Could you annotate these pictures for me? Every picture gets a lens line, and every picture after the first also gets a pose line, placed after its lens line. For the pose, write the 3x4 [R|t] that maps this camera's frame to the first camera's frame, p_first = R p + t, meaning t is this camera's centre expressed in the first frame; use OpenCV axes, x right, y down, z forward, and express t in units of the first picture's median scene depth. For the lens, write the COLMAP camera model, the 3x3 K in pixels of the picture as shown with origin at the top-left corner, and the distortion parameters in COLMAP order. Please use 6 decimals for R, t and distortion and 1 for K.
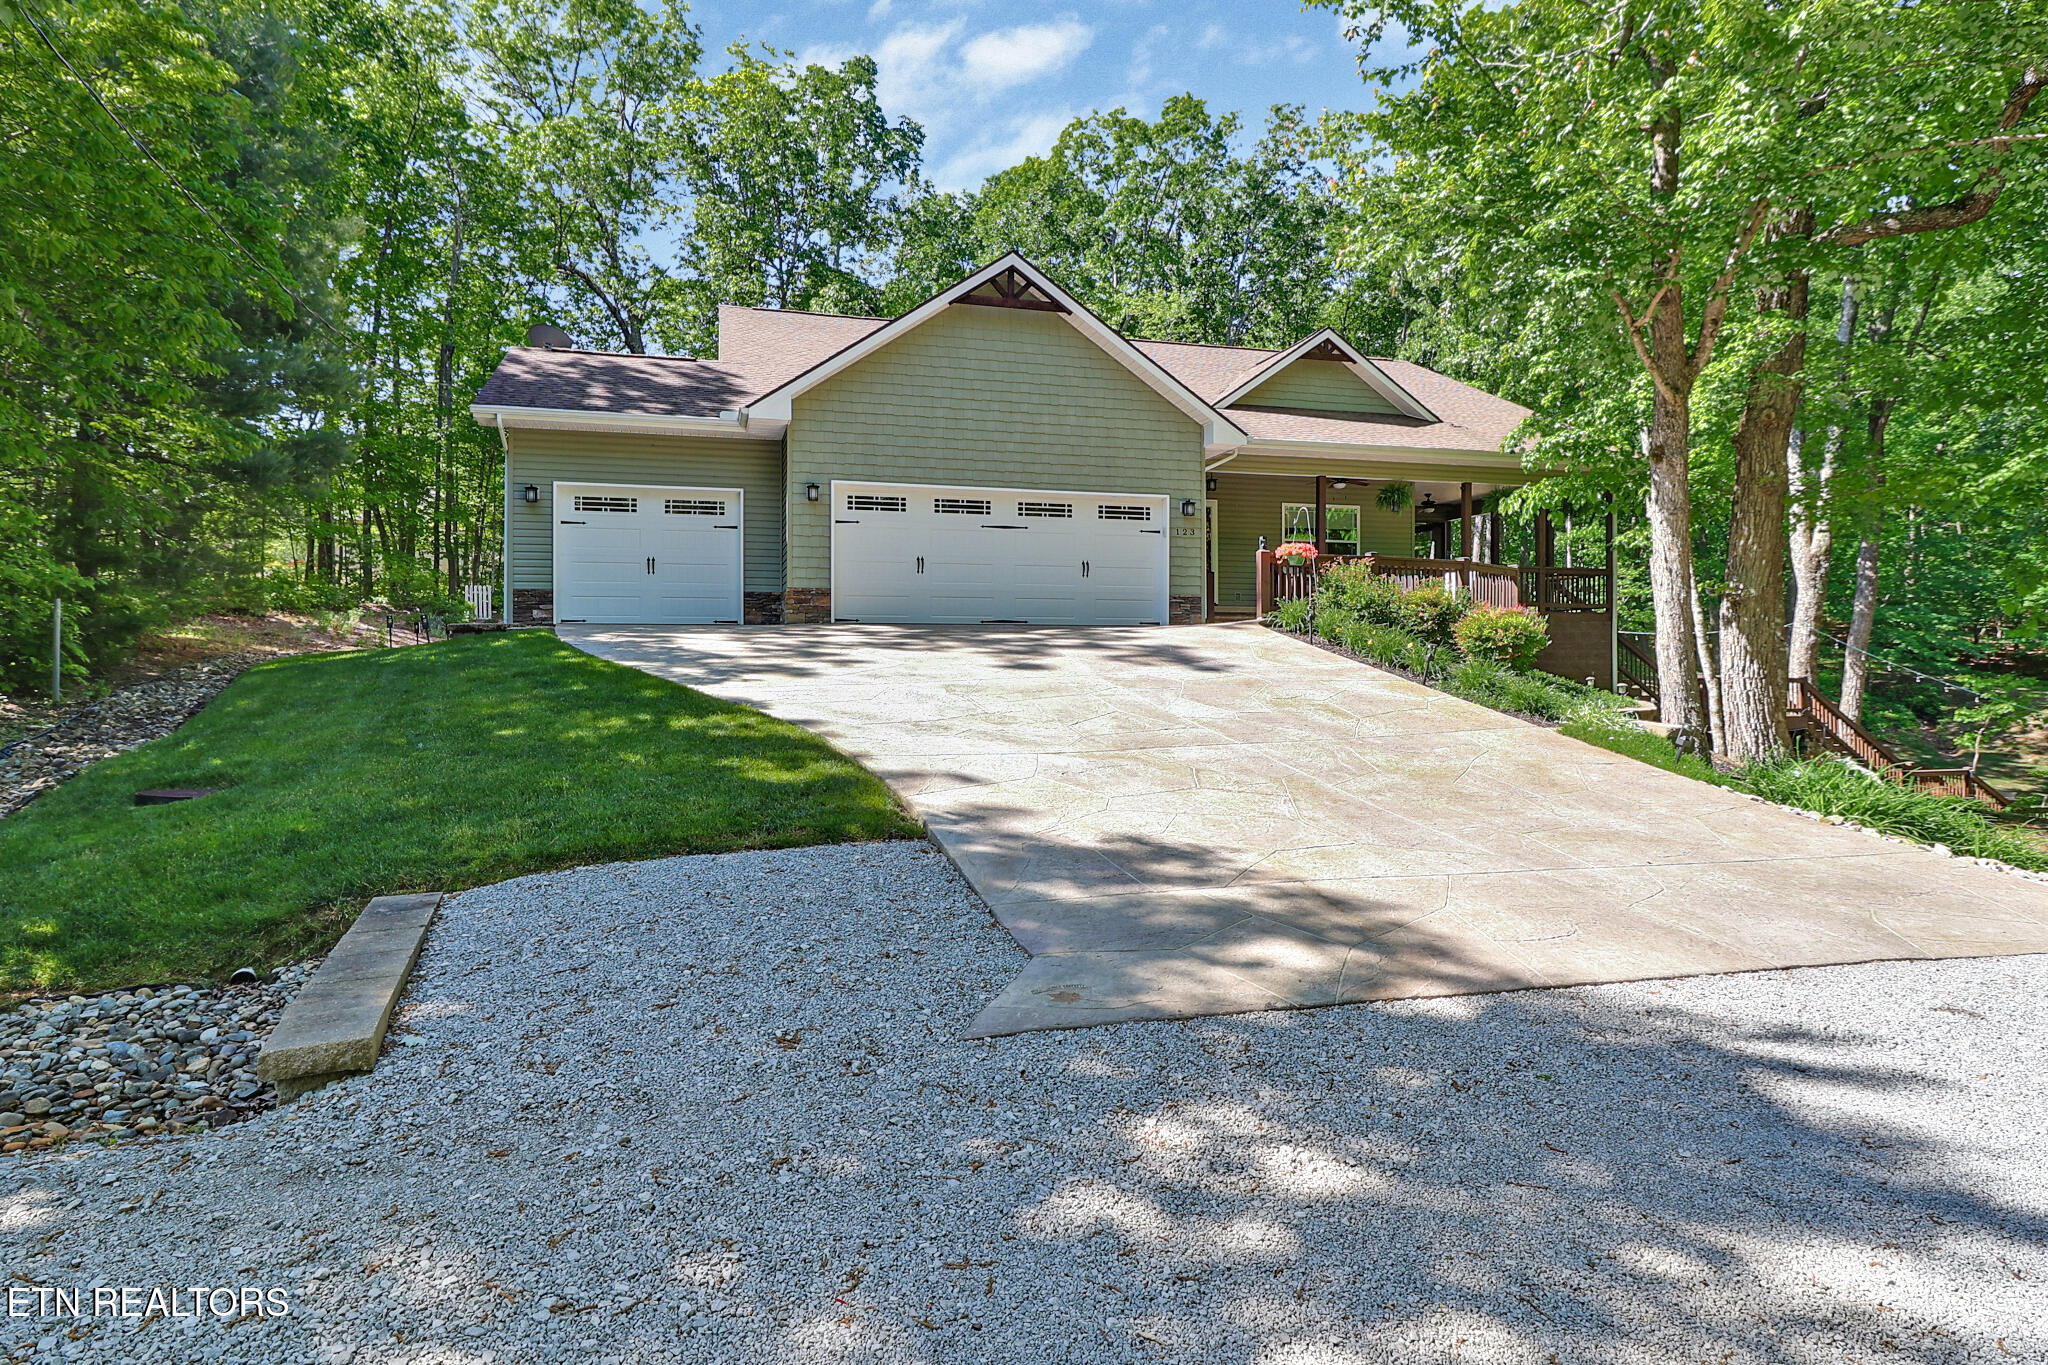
lens RADIAL K [[1134.8, 0, 1023.4], [0, 1134.8, 684.0], [0, 0, 1]] dist [0.004038, 0.001881]
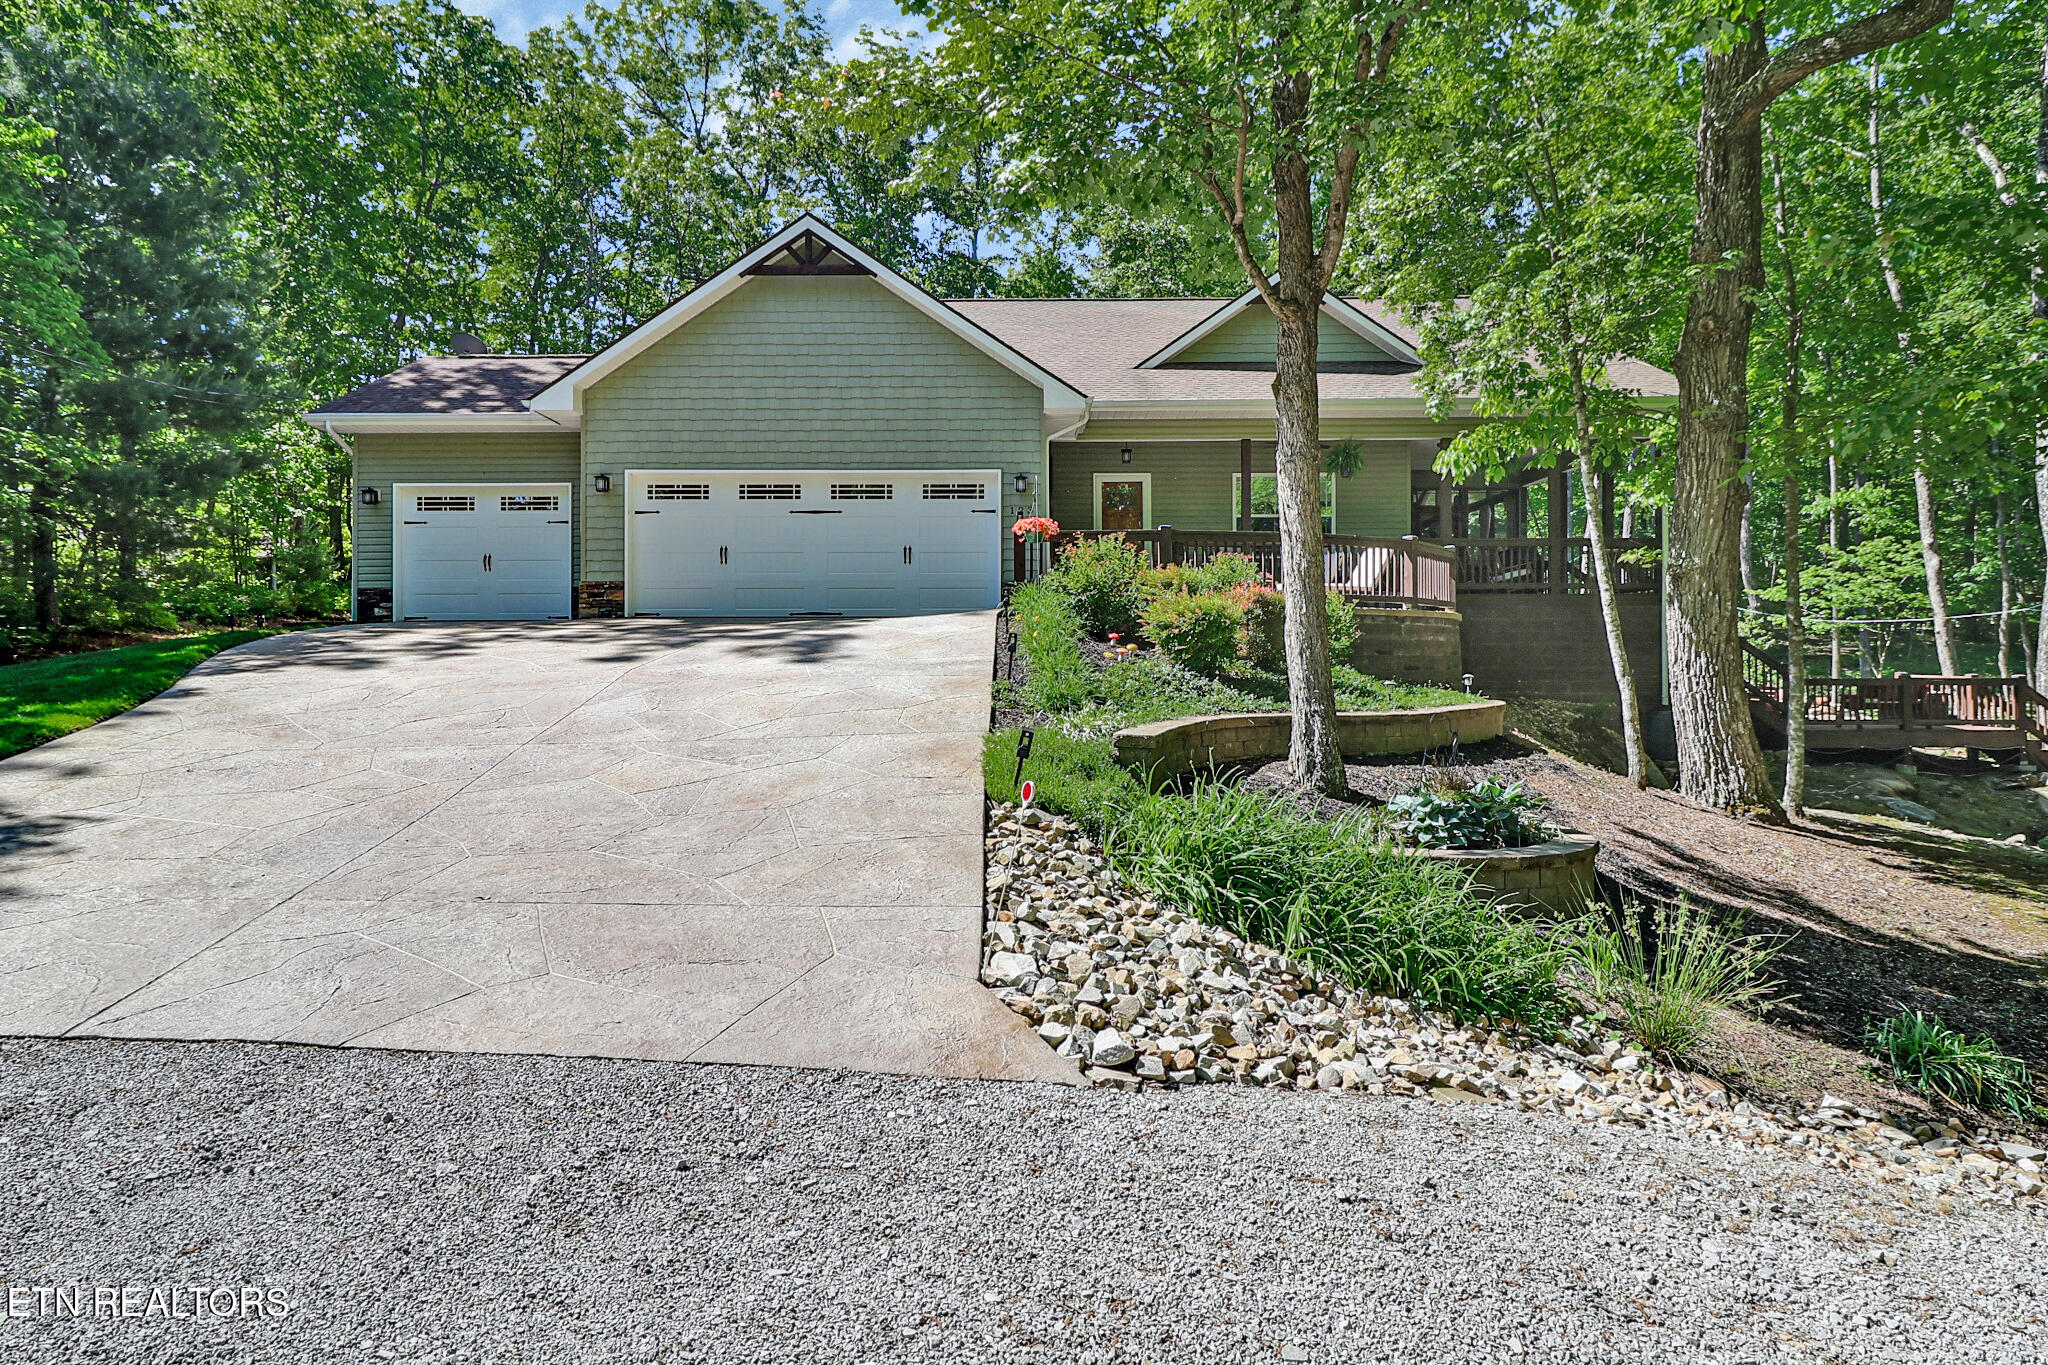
lens RADIAL K [[1184.6, 0, 1019.2], [0, 1184.6, 680.1], [0, 0, 1]] dist [0.008485, 0.000277]
pose [[0.961087, 0.002664, -0.276232, 0.416605], [-0.003572, 0.999990, -0.002784, 0.001395], [0.276222, 0.003663, 0.961087, 0.115985]]
